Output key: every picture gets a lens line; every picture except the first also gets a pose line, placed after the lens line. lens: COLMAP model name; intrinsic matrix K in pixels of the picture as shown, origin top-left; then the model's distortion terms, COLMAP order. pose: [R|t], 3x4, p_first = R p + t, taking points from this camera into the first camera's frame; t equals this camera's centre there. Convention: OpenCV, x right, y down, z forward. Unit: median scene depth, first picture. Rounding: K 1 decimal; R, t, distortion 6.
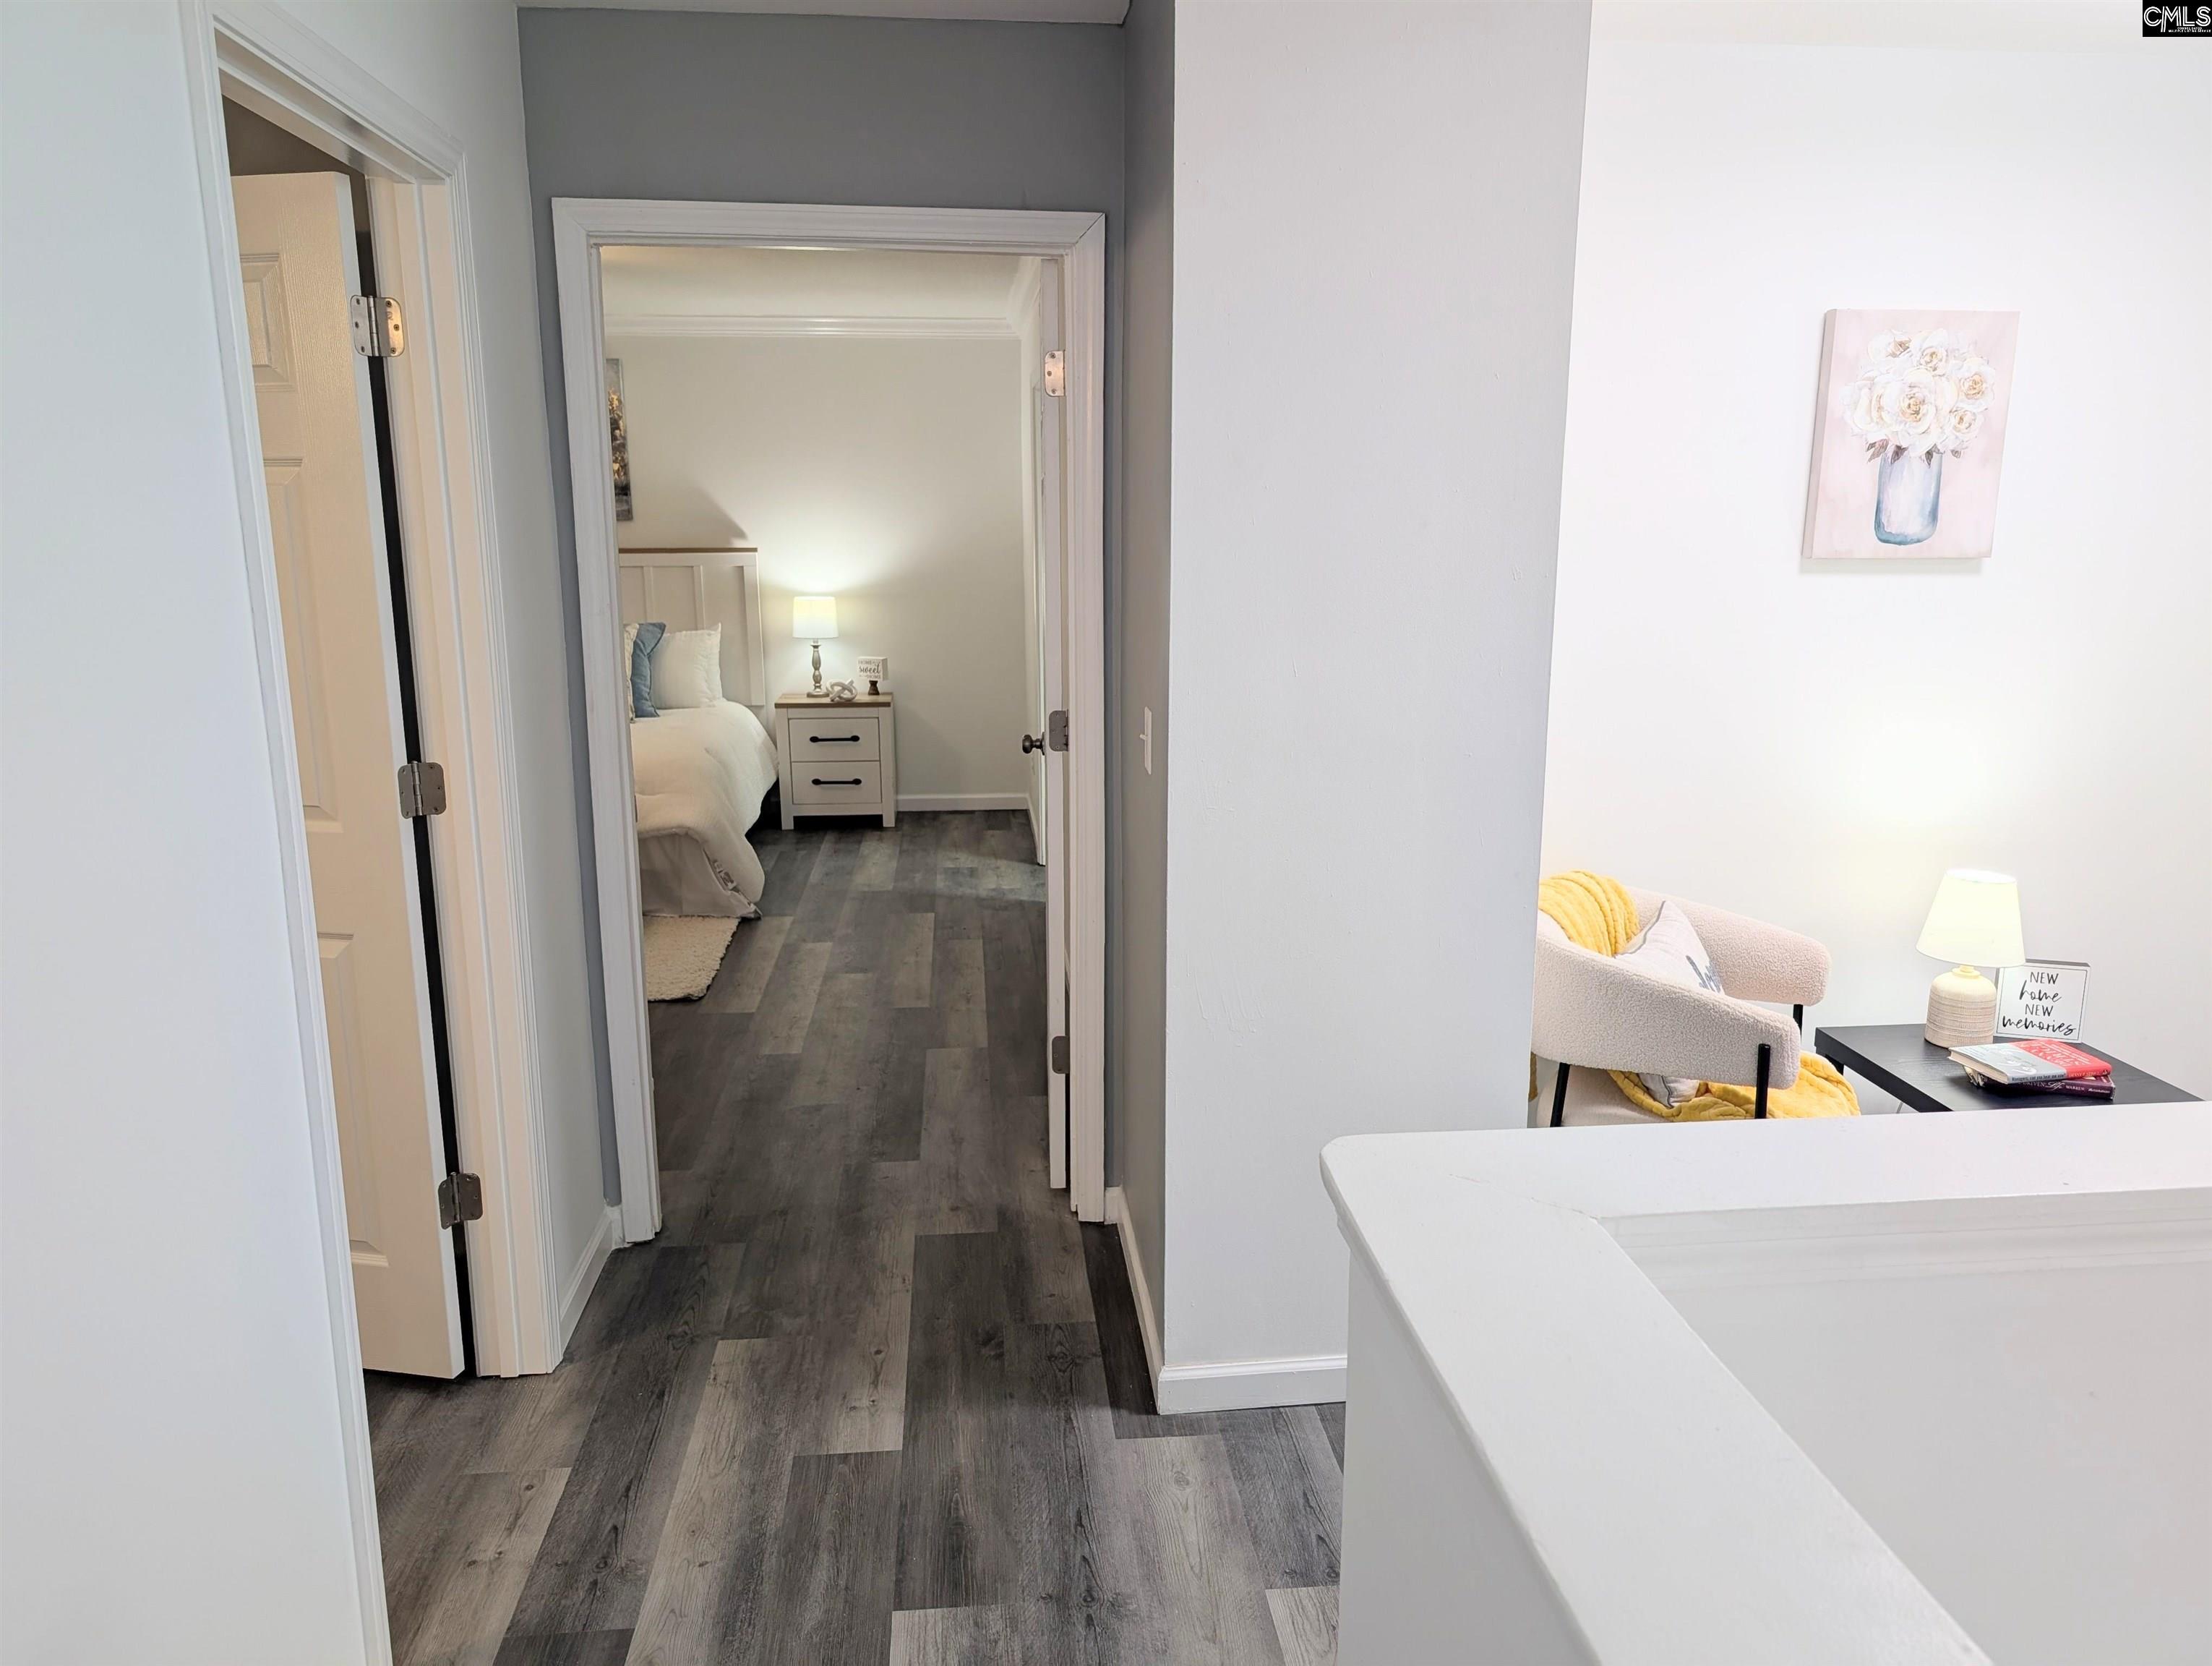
lens RADIAL K [[1548.3, 0, 1106.0], [0, 1548.3, 833.0], [0, 0, 1]] dist [0.002275, 0.000814]
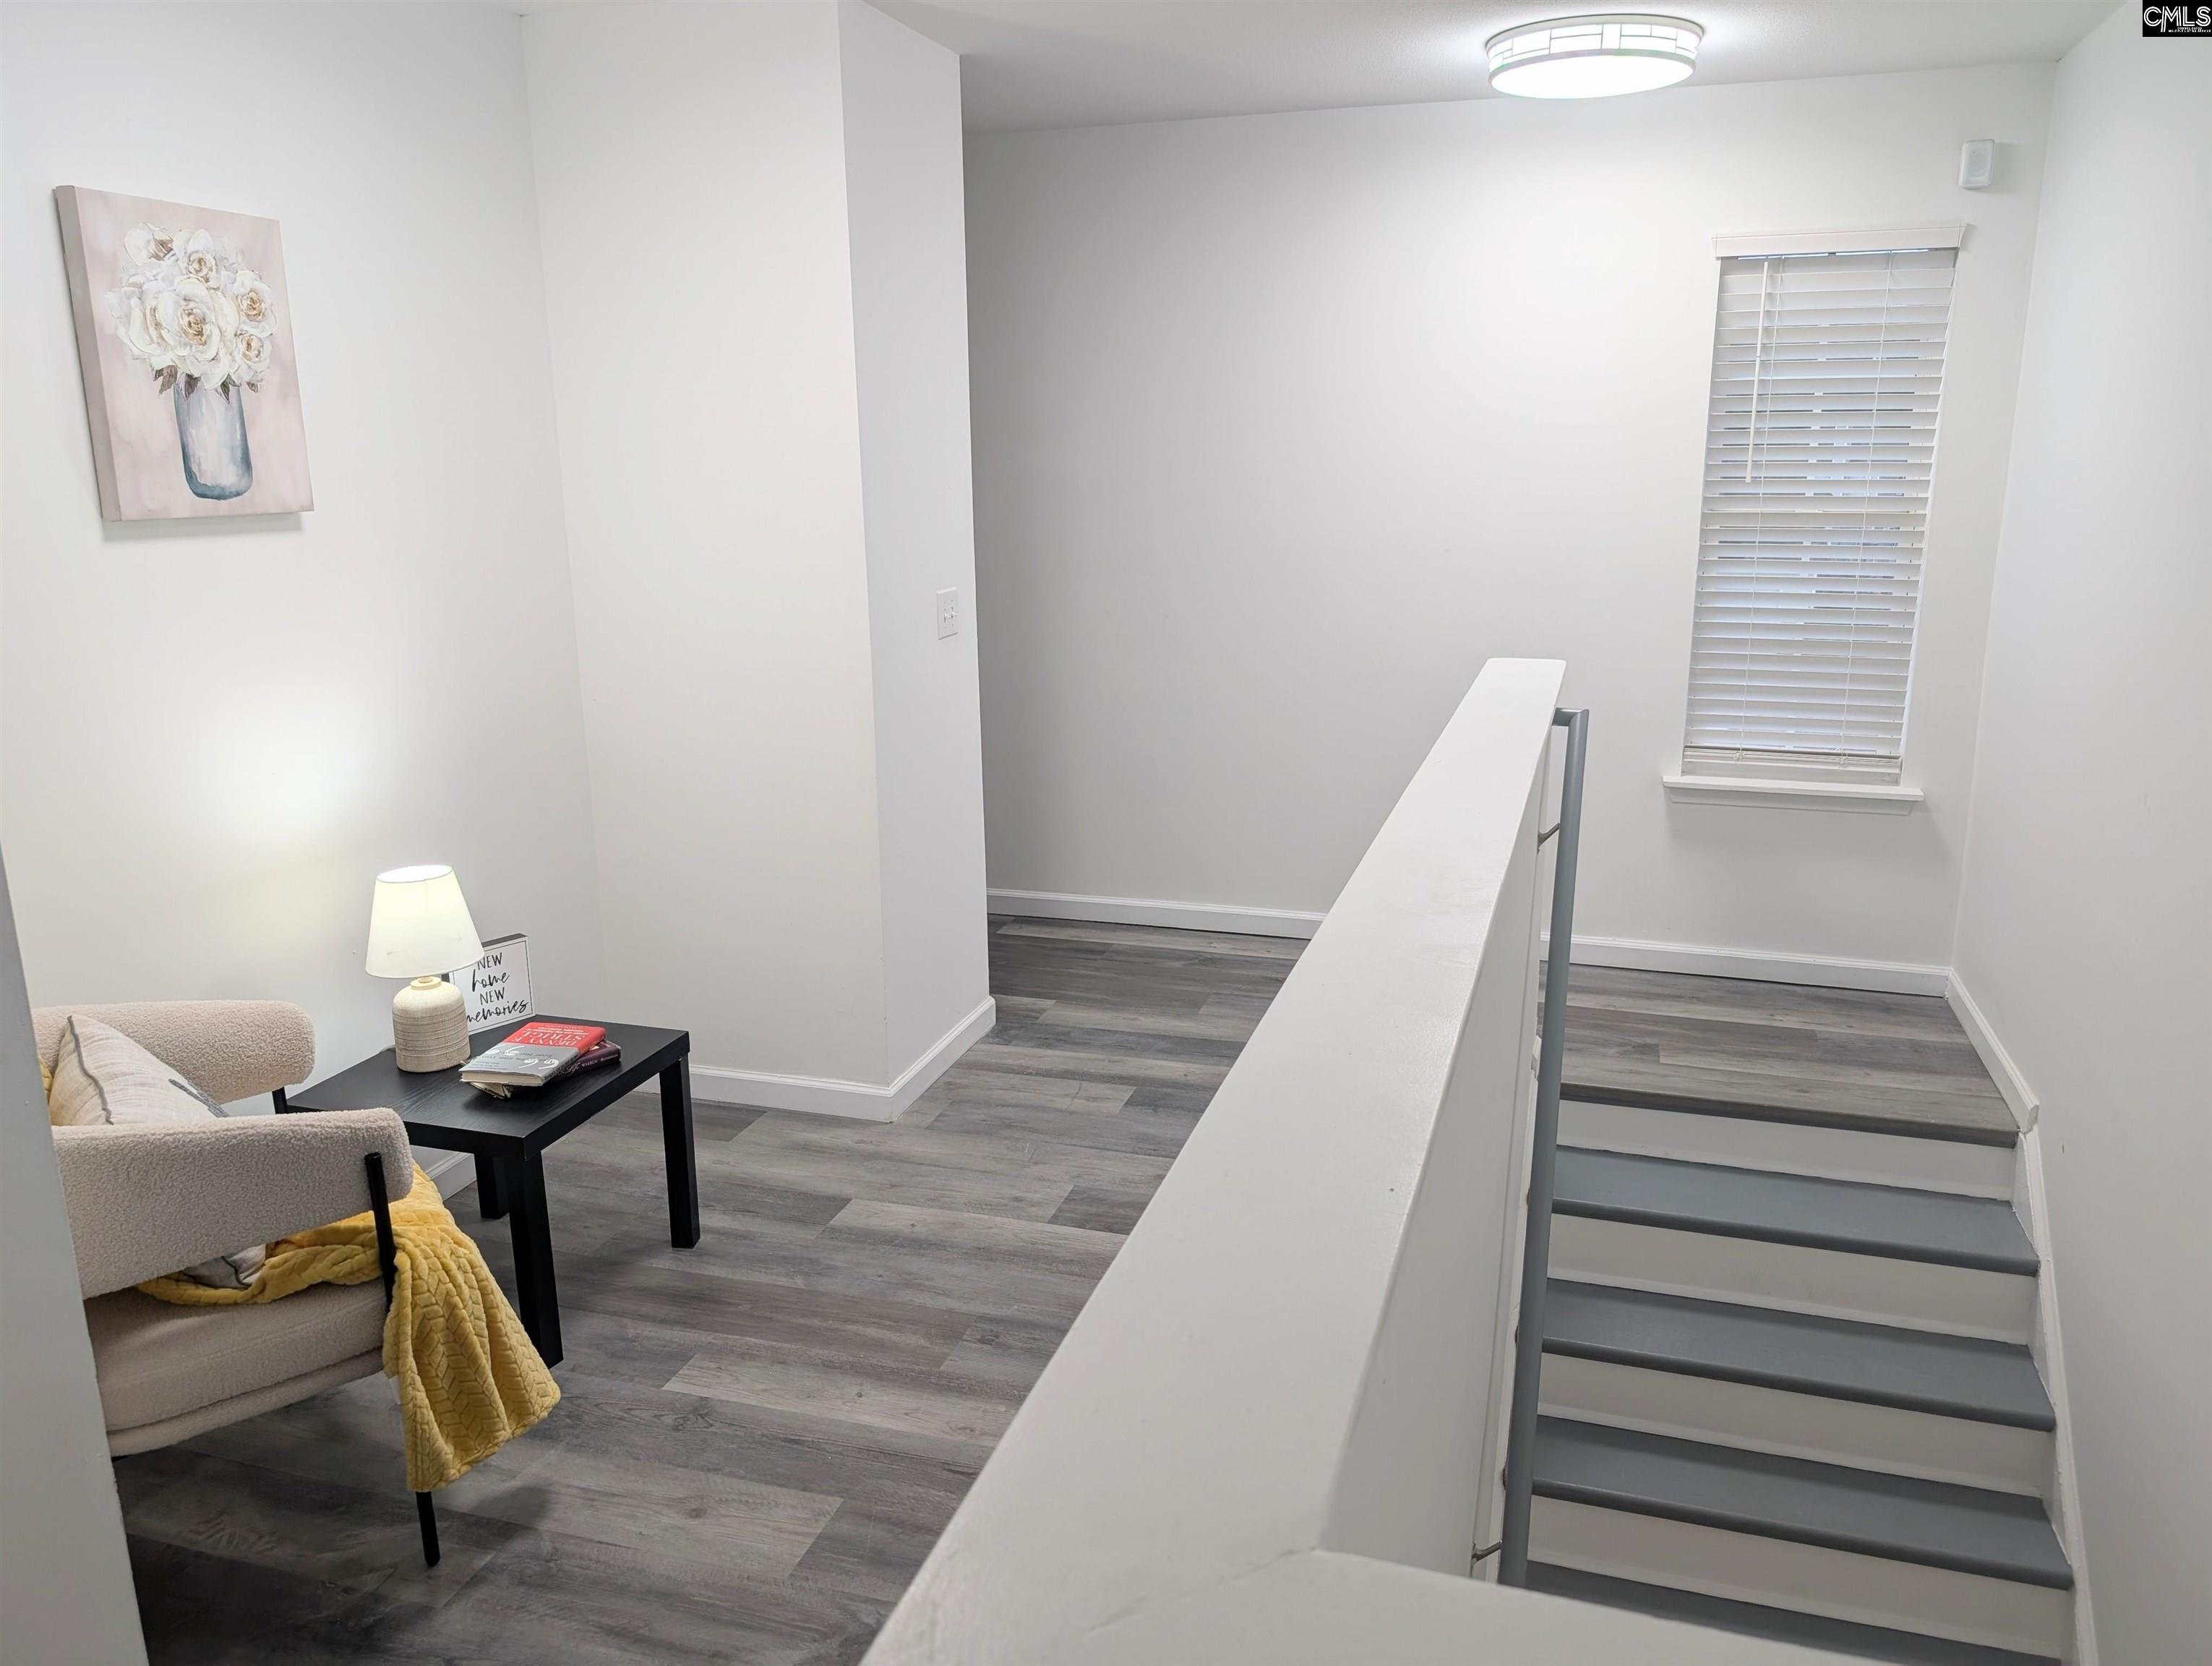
lens RADIAL K [[1575.7, 0, 1106.0], [0, 1575.7, 833.0], [0, 0, 1]] dist [-0.000855, -0.004988]
pose [[0.384438, -0.221888, 0.896088, -0.082083], [0.195836, 0.968193, 0.155726, -0.056237], [-0.902140, 0.115619, 0.415664, 0.268824]]
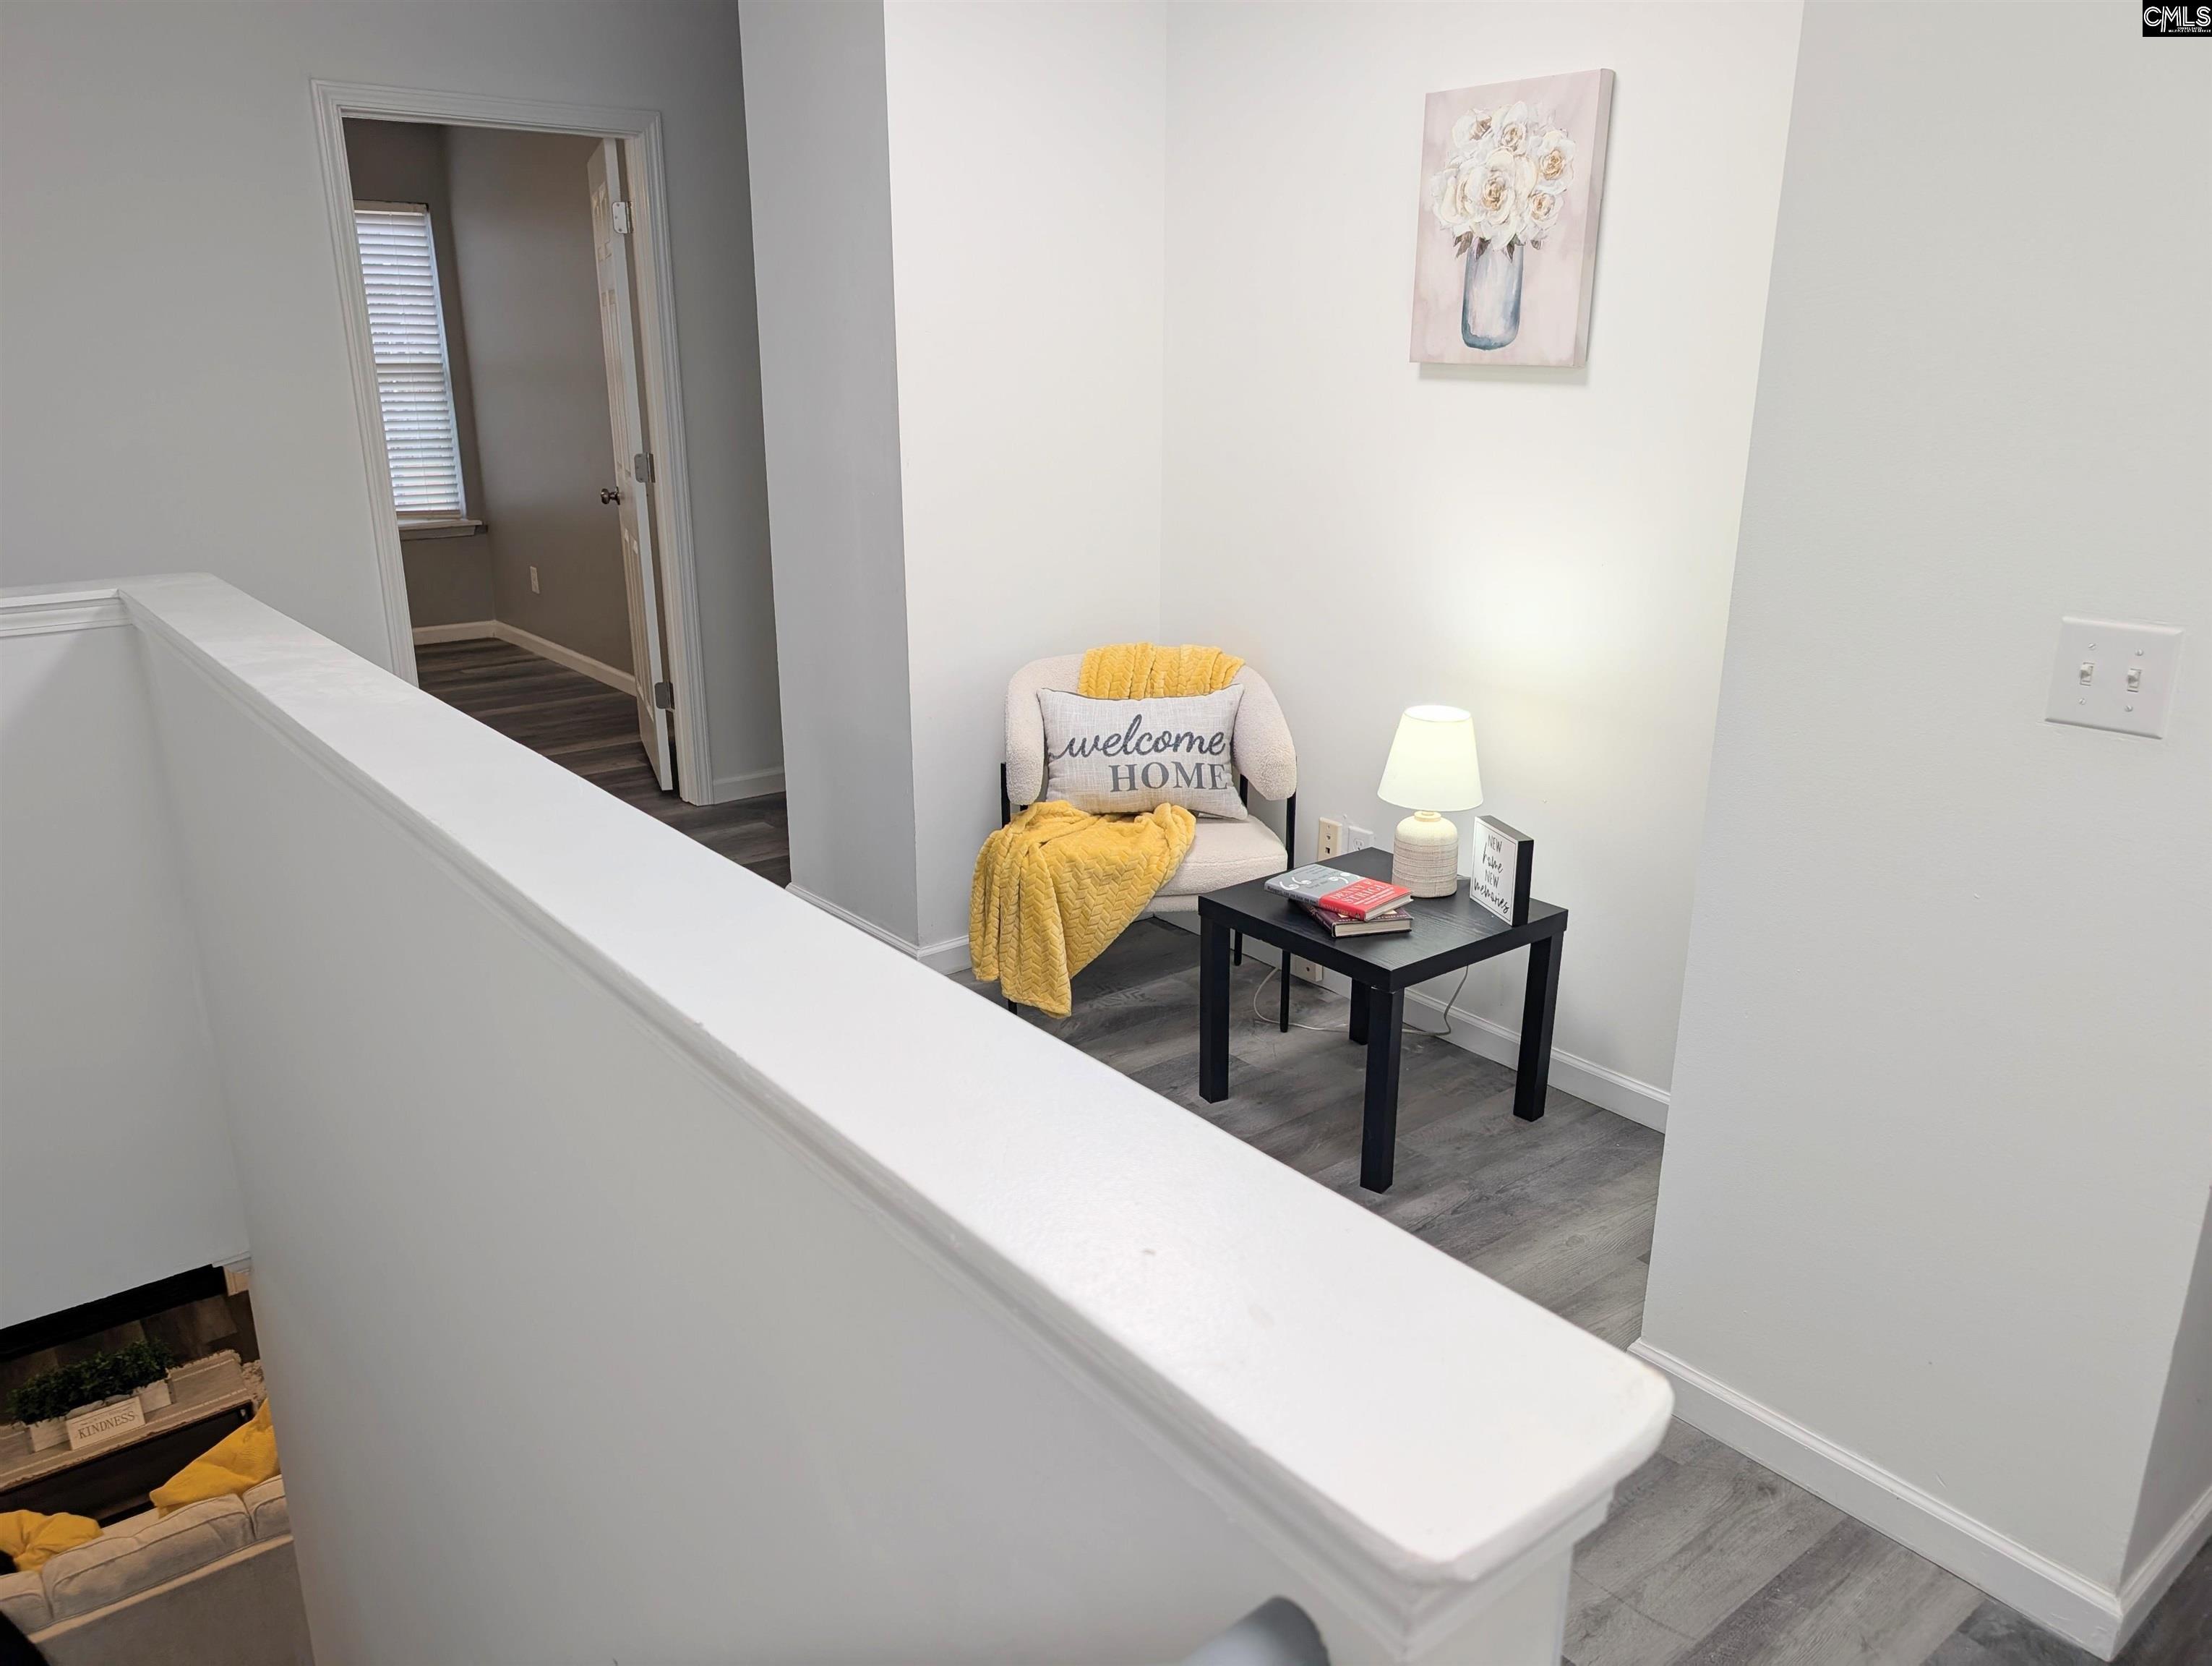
lens RADIAL K [[1575.7, 0, 1106.0], [0, 1575.7, 833.0], [0, 0, 1]] dist [-0.000855, -0.004988]
pose [[0.552340, 0.253938, -0.794000, 1.219409], [-0.169144, 0.966800, 0.191540, -0.050276], [0.816279, 0.028505, 0.576955, 0.289540]]
